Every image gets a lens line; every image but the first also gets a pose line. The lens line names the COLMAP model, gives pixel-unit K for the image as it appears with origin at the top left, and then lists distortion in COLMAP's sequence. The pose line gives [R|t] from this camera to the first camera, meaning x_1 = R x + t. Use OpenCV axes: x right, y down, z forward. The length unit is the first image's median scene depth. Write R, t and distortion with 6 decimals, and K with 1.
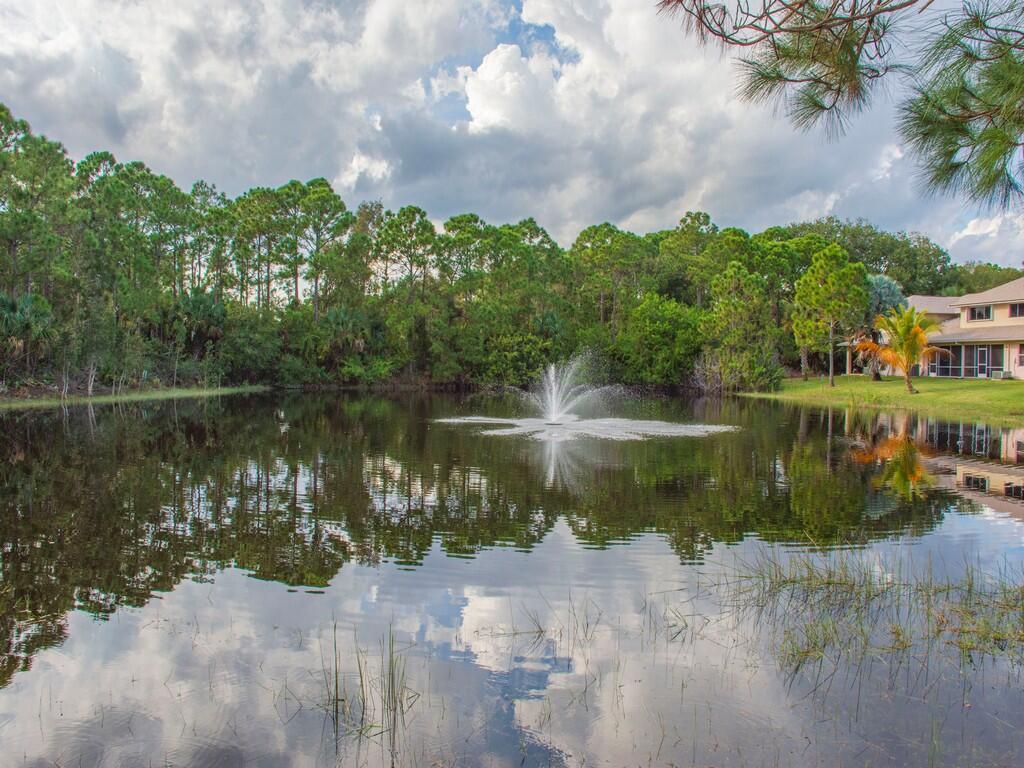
lens RADIAL K [[800.8, 0, 512.1], [0, 800.8, 375.3], [0, 0, 1]] dist [-0.105596, 0.041414]
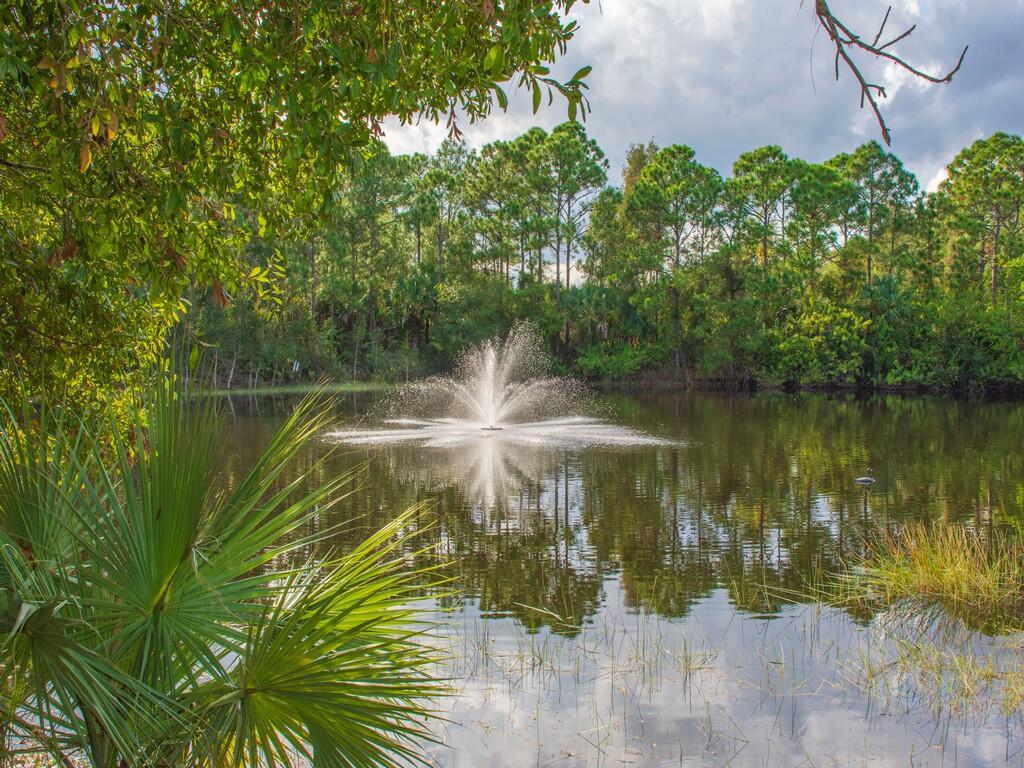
lens RADIAL K [[1046.9, 0, 512.2], [0, 1046.9, 390.5], [0, 0, 1]] dist [0.079918, 0.000000]
pose [[0.859637, 0.013626, -0.510723, 0.244447], [-0.005036, 0.999822, 0.018199, 0.003495], [0.510880, -0.013073, 0.859553, 0.051570]]
